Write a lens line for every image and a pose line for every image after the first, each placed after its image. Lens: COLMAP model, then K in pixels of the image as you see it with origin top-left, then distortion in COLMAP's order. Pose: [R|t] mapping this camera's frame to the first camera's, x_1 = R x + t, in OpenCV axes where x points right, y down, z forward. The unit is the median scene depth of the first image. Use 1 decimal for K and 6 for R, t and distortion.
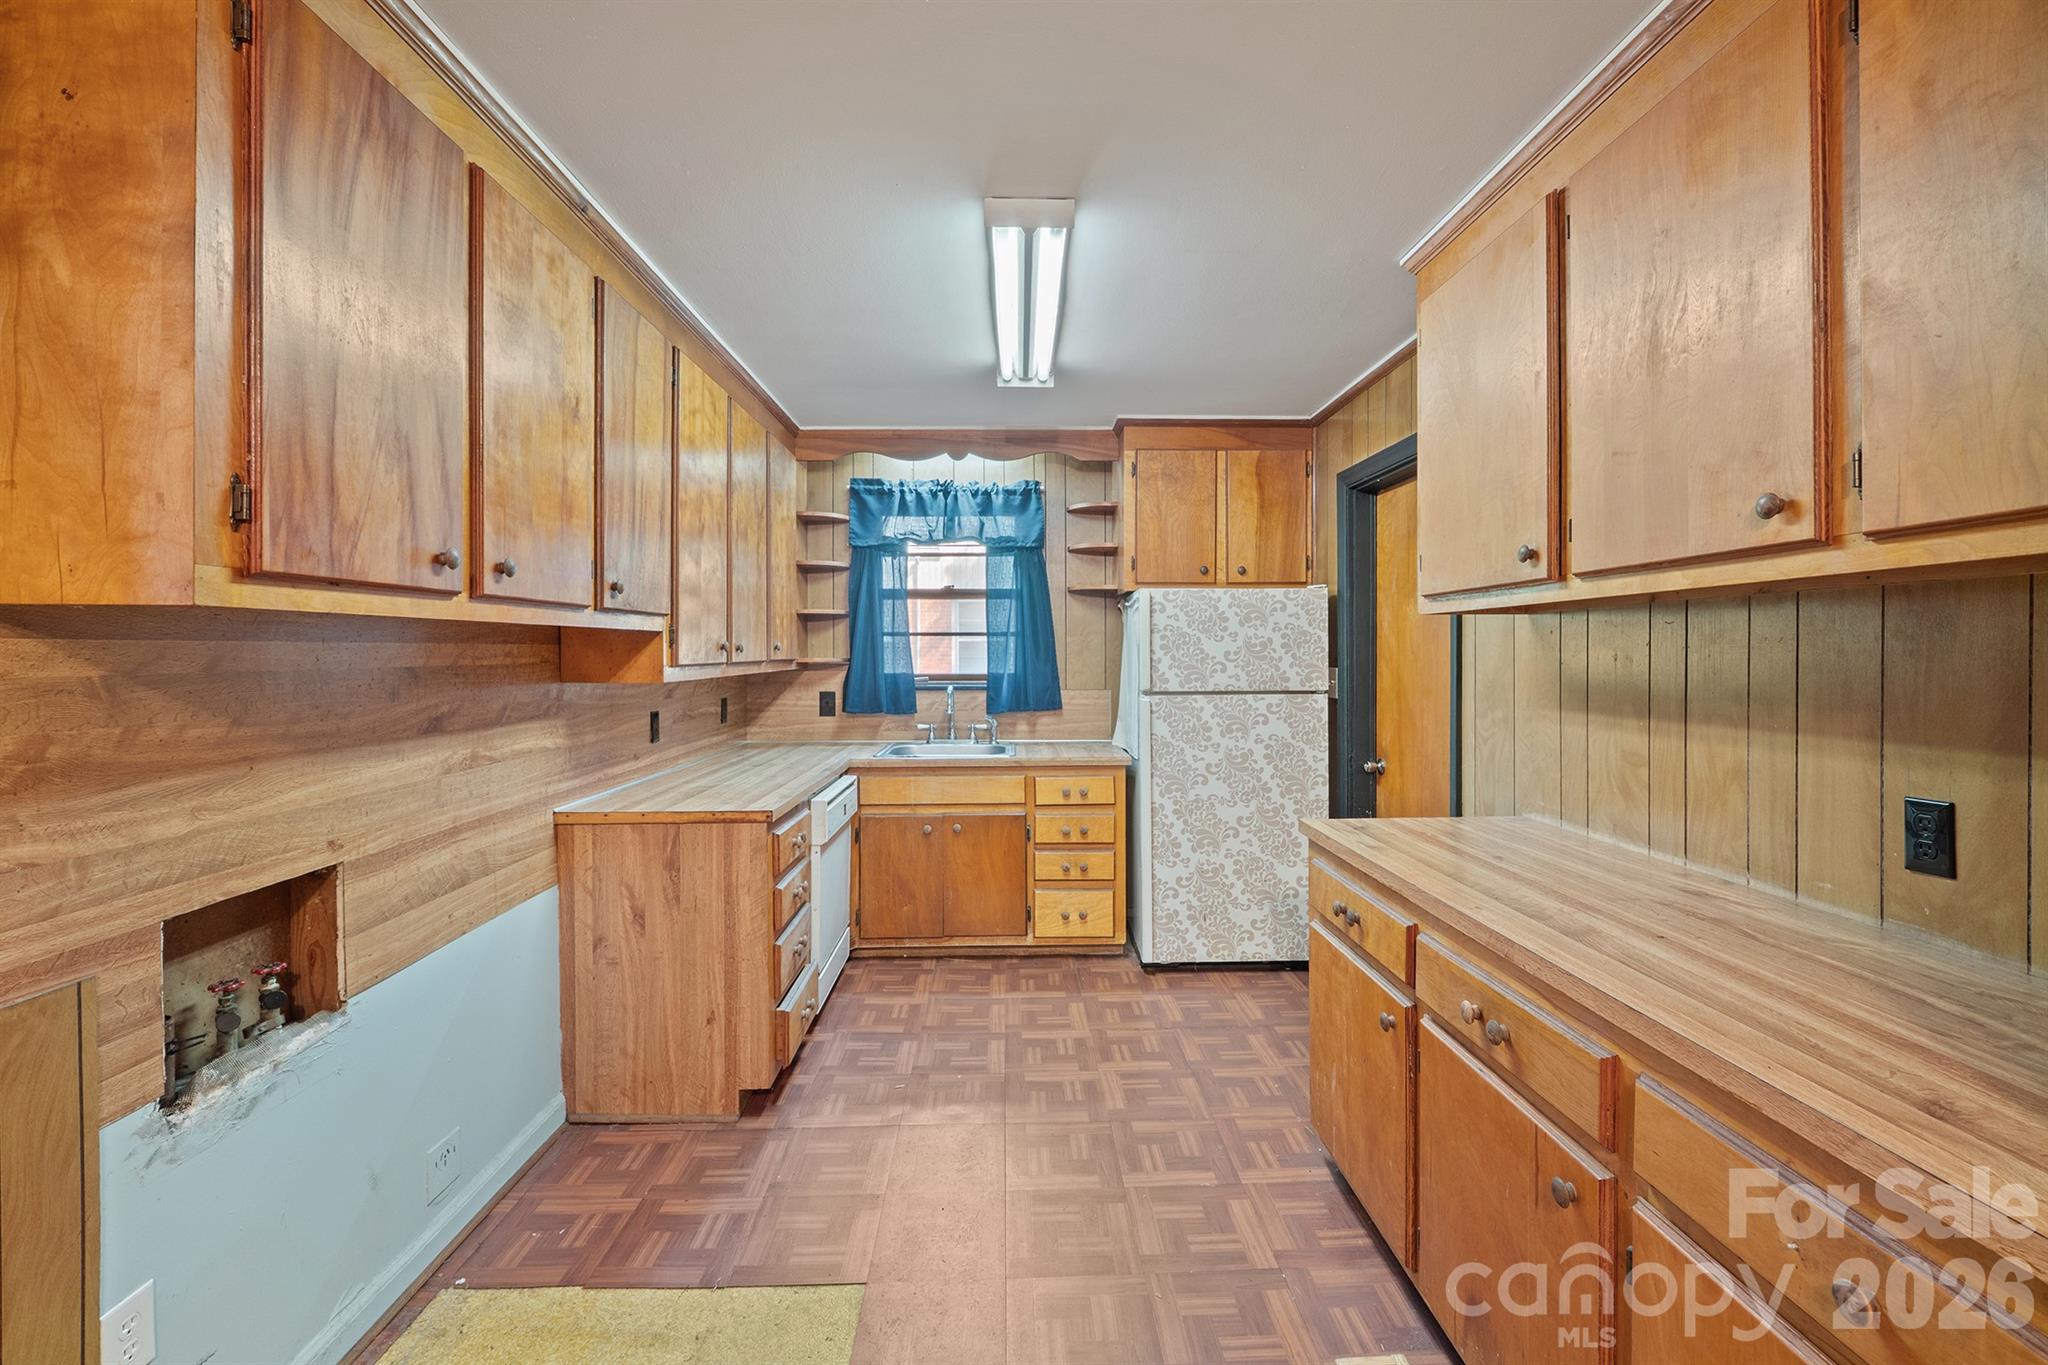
lens RADIAL K [[860.0, 0, 1028.0], [0, 860.0, 664.3], [0, 0, 1]] dist [-0.003985, -0.000499]
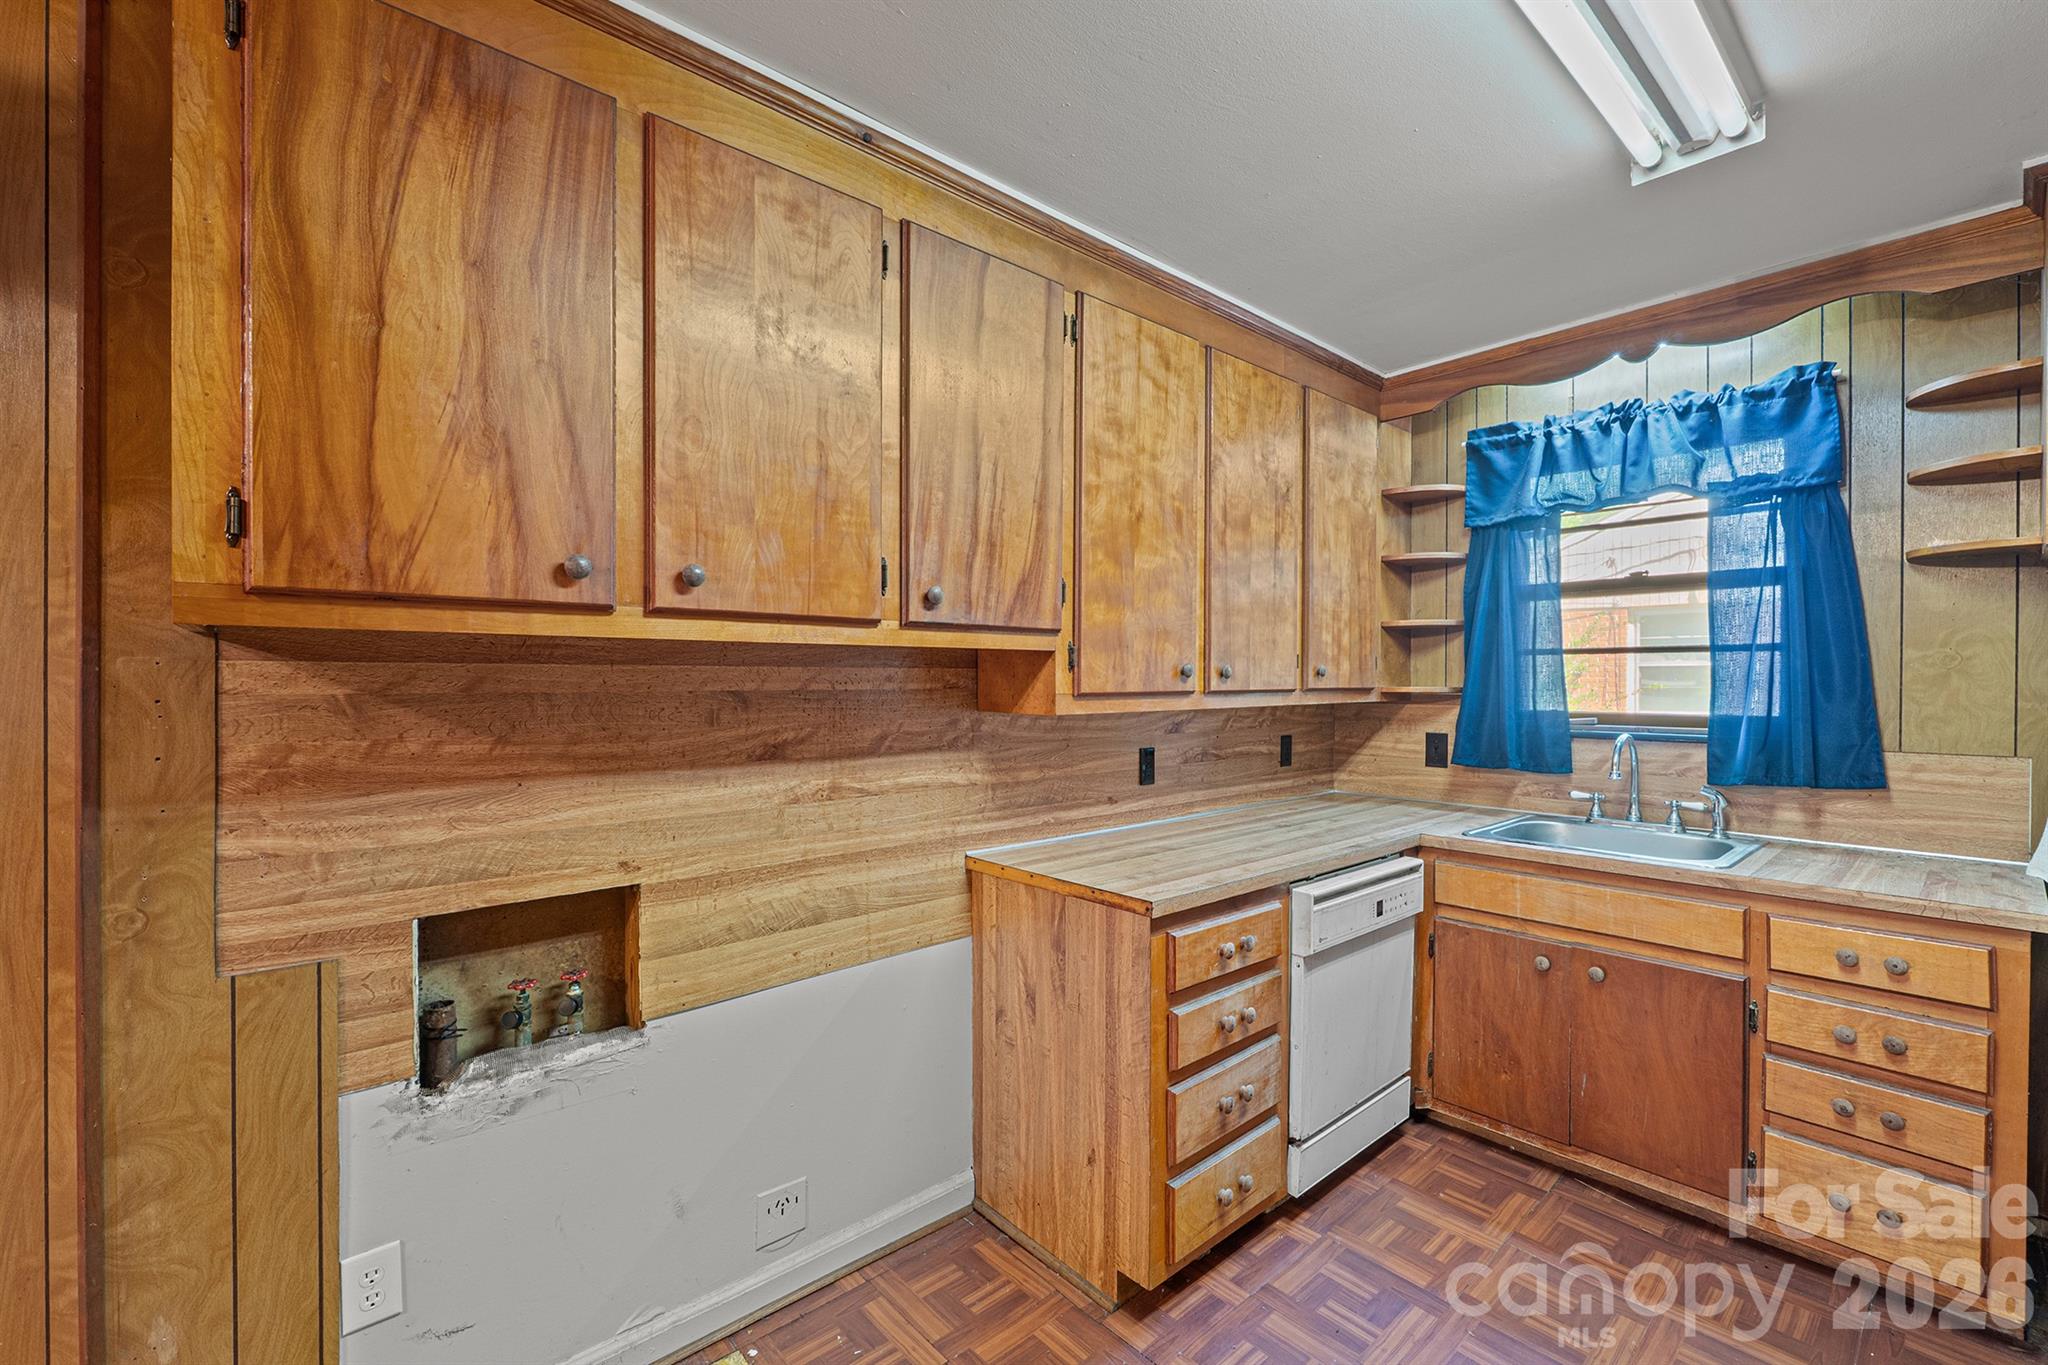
lens RADIAL K [[858.1, 0, 1030.8], [0, 858.1, 691.3], [0, 0, 1]] dist [-0.007071, -0.000245]
pose [[0.642268, 0.011182, -0.766399, 0.181949], [-0.013217, 0.999906, 0.003514, -0.003246], [0.766366, 0.007873, 0.642355, 0.492480]]
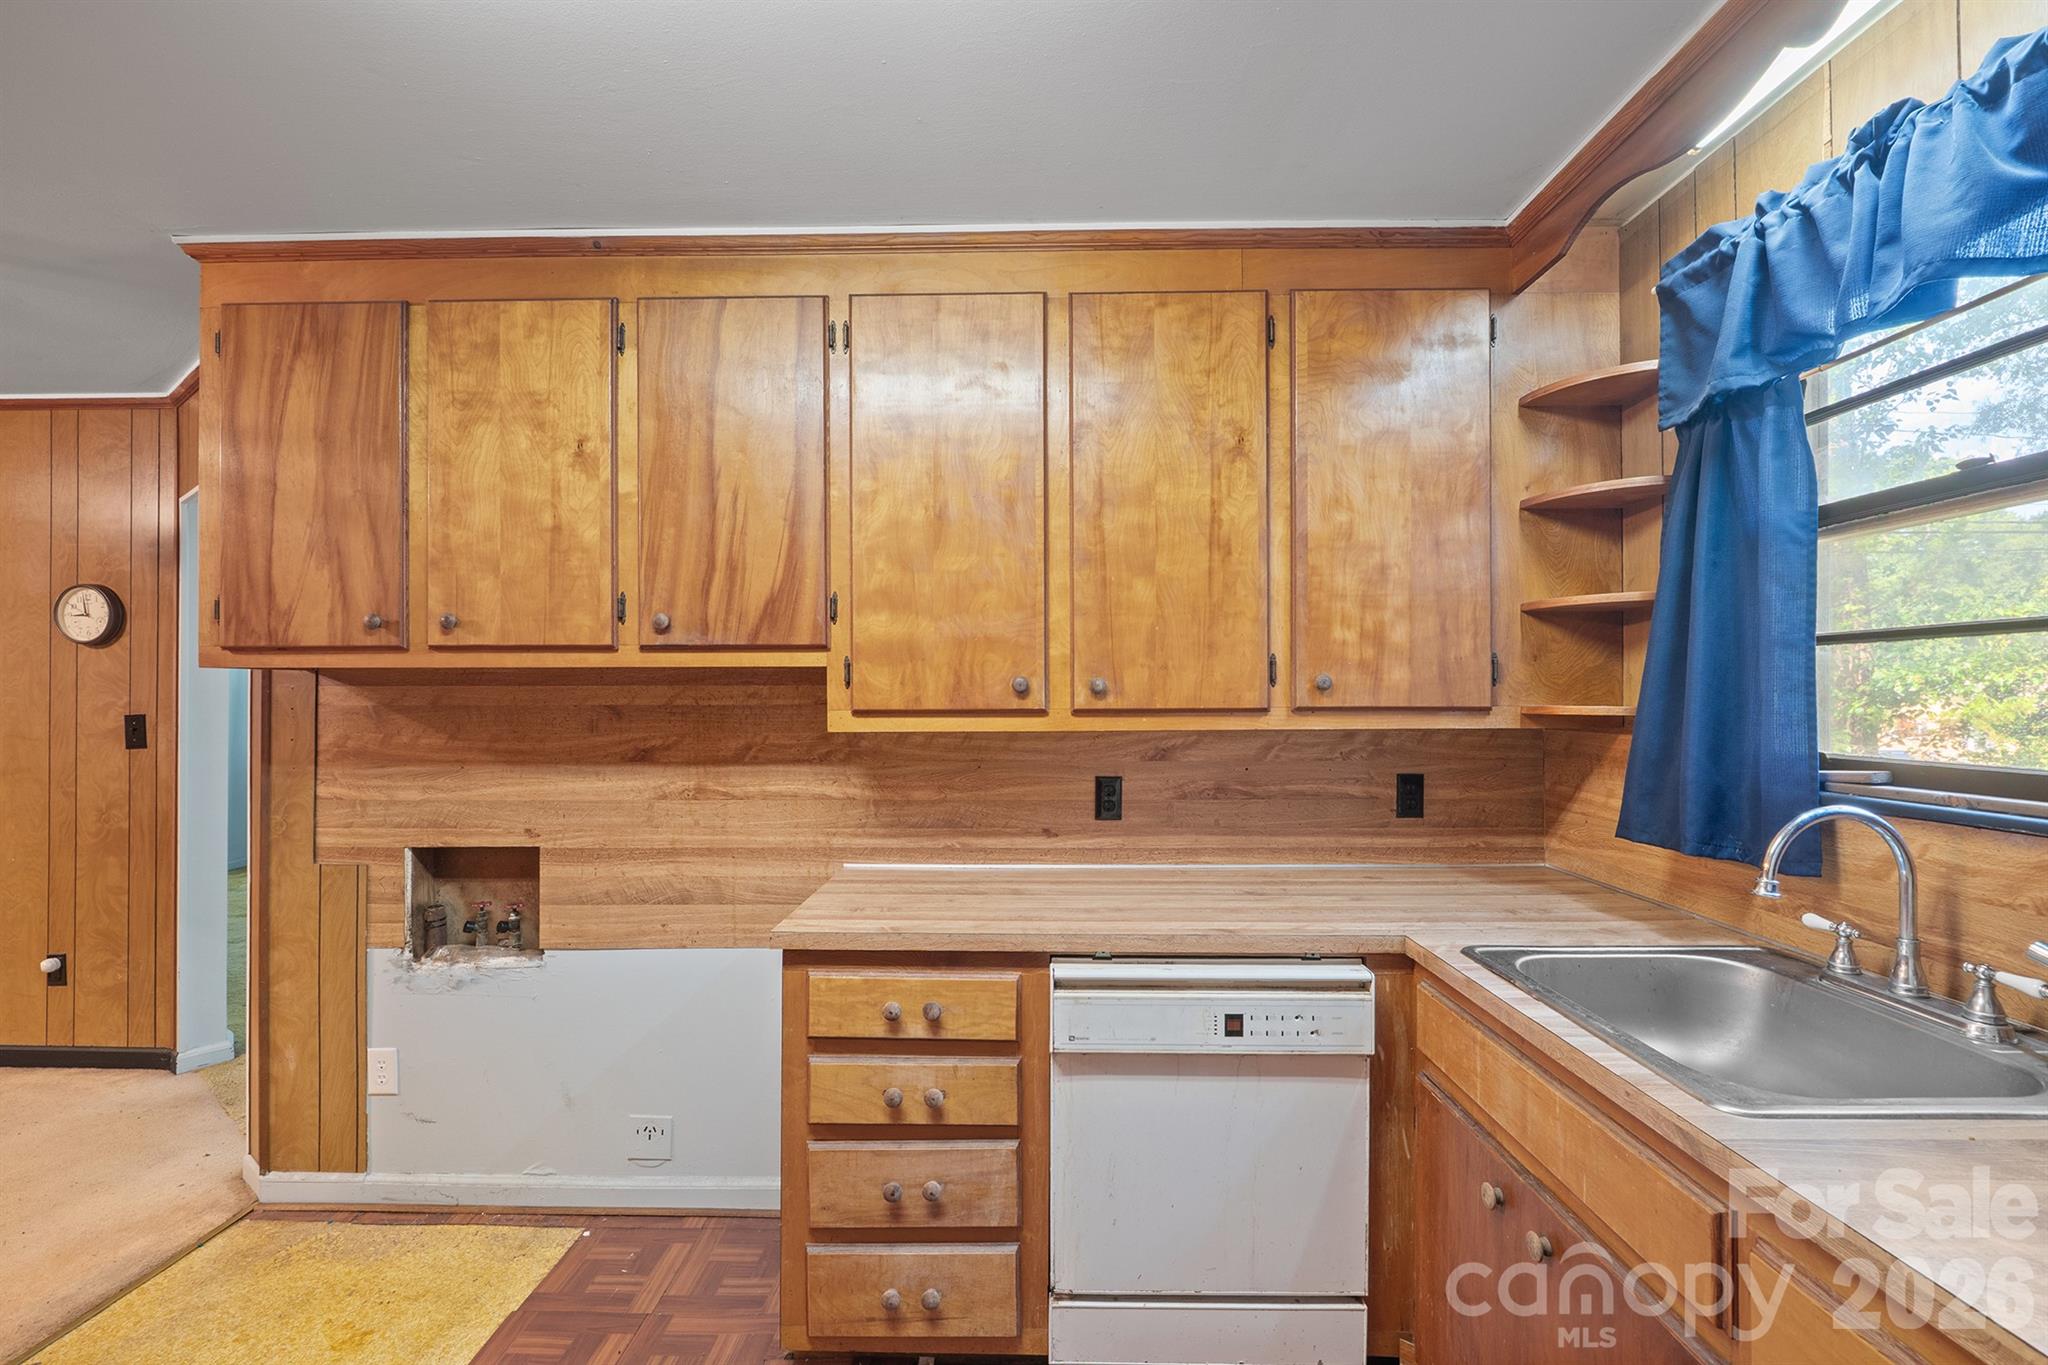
lens RADIAL K [[858.5, 0, 1026.0], [0, 858.5, 693.5], [0, 0, 1]] dist [-0.008062, -0.000121]
pose [[-0.038890, -0.002567, -0.999240, 0.370913], [-0.014388, 0.999894, -0.002009, -0.015255], [0.999140, 0.014299, -0.038923, 1.272578]]
